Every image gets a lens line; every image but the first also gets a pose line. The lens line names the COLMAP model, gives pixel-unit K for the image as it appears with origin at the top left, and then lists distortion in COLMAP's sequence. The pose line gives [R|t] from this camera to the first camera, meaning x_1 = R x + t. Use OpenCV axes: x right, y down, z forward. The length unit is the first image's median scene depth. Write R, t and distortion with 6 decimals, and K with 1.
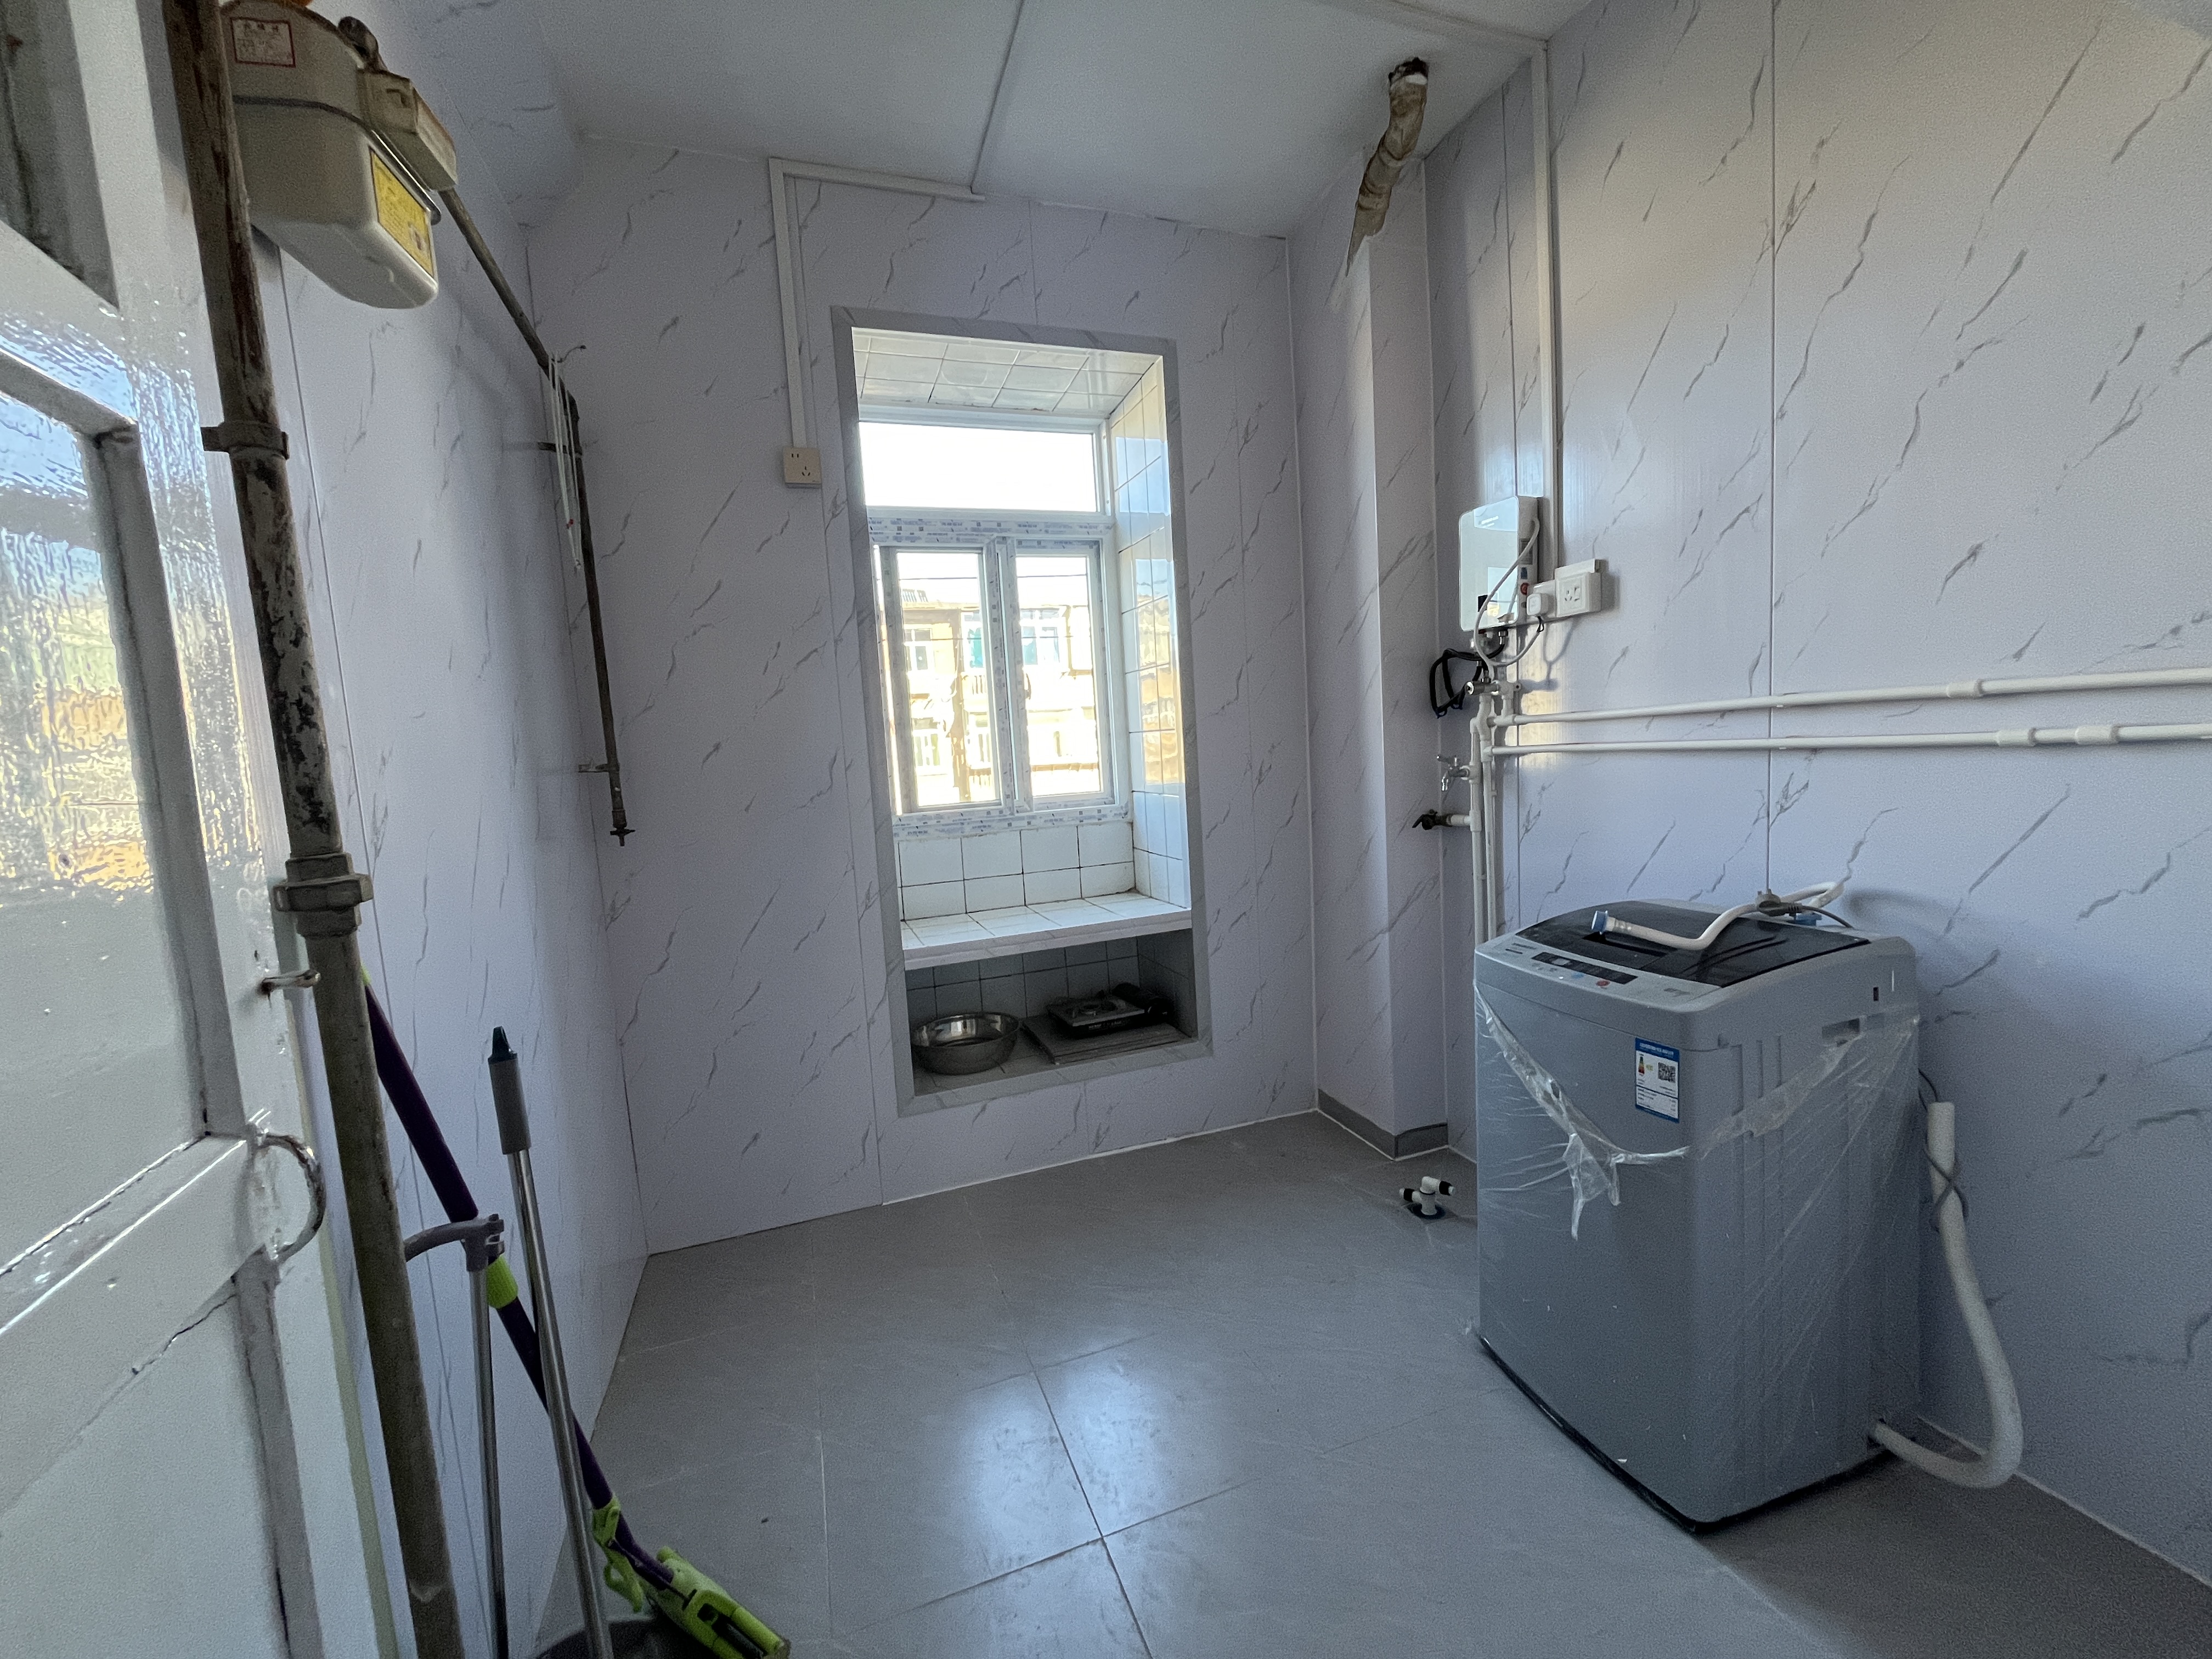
lens RADIAL K [[880.8, 0, 1097.6], [0, 880.8, 832.6], [0, 0, 1]] dist [-0.002841, -0.000376]
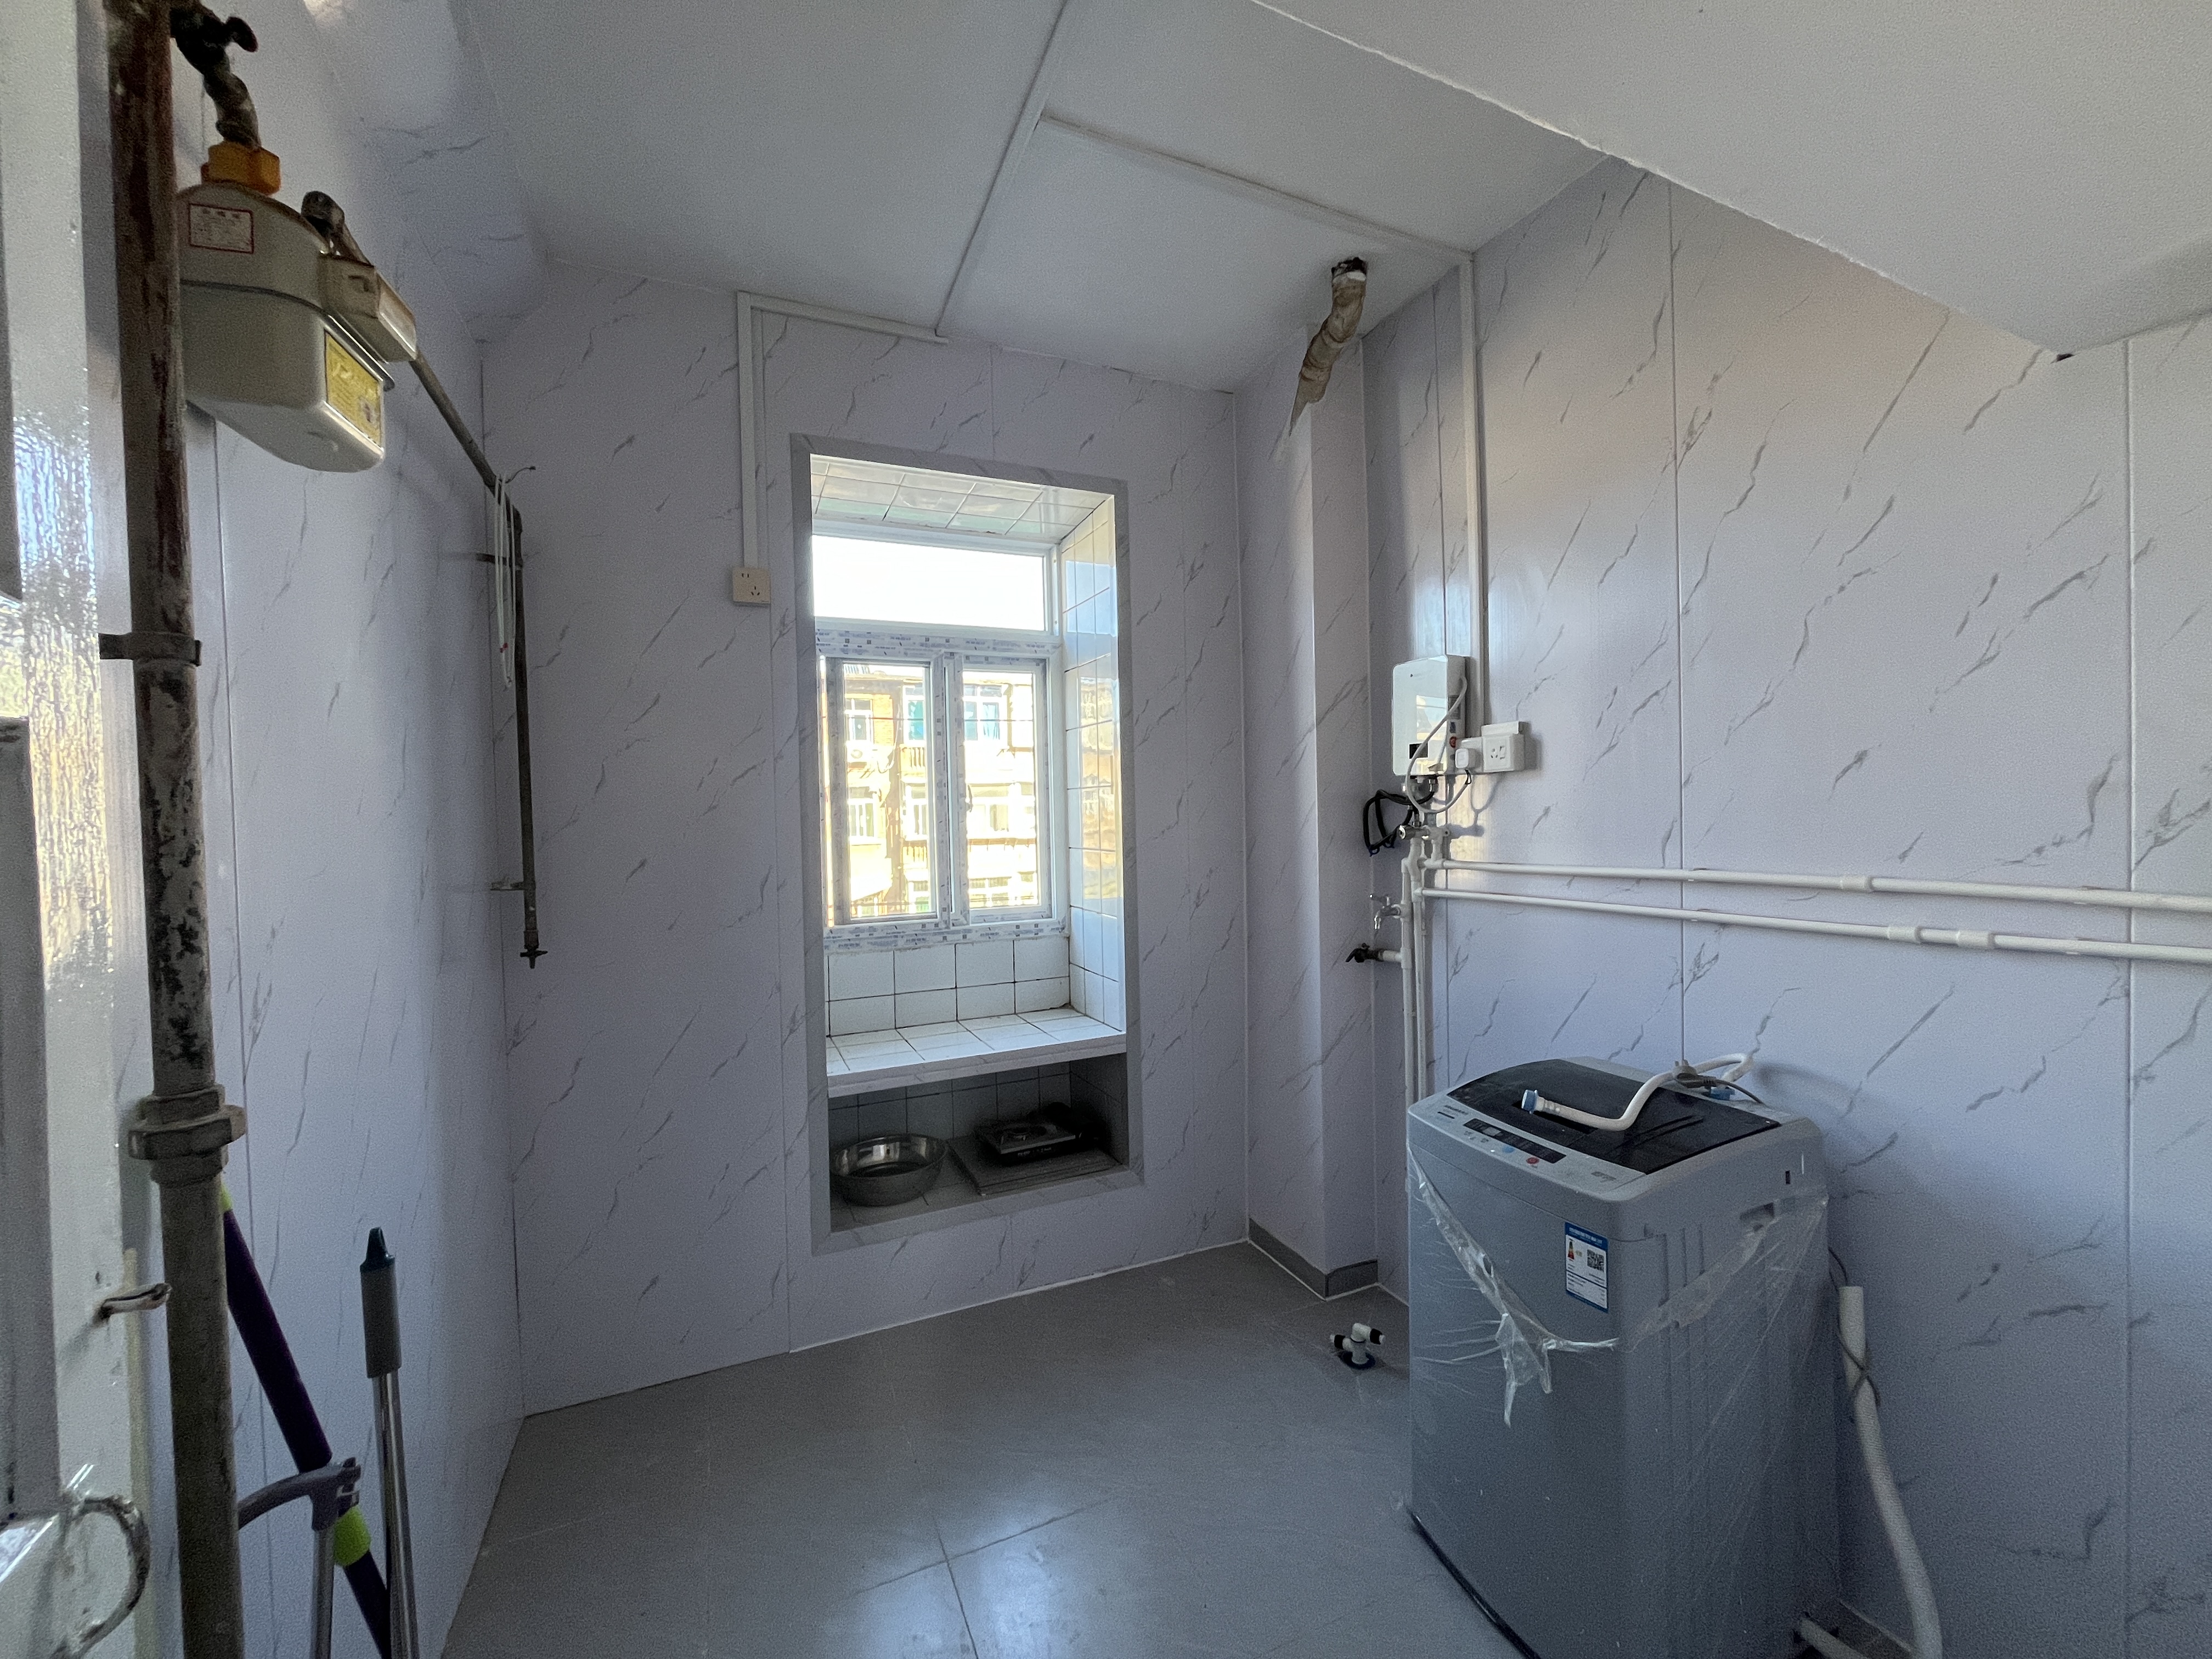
lens RADIAL K [[880.8, 0, 1096.8], [0, 880.8, 830.0], [0, 0, 1]] dist [-0.002841, -0.000376]
pose [[0.996695, 0.037319, 0.072148, -0.011310], [-0.031317, 0.996090, -0.082612, -0.100905], [-0.074949, 0.080079, 0.993967, 0.002258]]
